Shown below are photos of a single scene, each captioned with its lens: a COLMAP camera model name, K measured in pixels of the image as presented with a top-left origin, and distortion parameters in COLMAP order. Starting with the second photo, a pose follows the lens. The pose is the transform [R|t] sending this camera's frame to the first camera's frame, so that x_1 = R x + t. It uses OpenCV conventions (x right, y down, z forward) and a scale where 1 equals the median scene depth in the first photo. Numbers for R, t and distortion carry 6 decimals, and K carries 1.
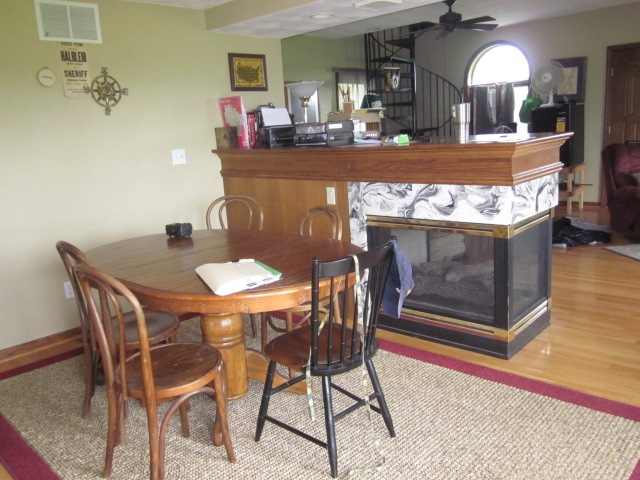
lens RADIAL K [[523.2, 0, 320.0], [0, 523.2, 240.0], [0, 0, 1]] dist [0.003516, -0.000864]
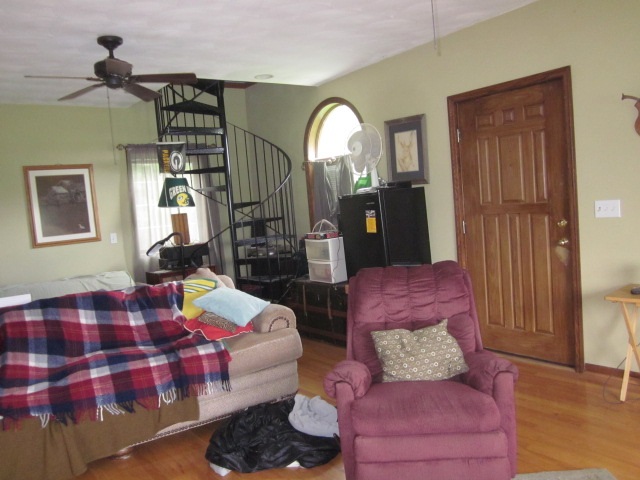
lens RADIAL K [[523.2, 0, 320.0], [0, 523.2, 240.0], [0, 0, 1]] dist [0.003516, -0.000864]
pose [[0.981711, -0.006298, -0.190273, 0.498373], [-0.016931, 0.992604, -0.120210, -0.117208], [0.189622, 0.121233, 0.974344, 0.367844]]
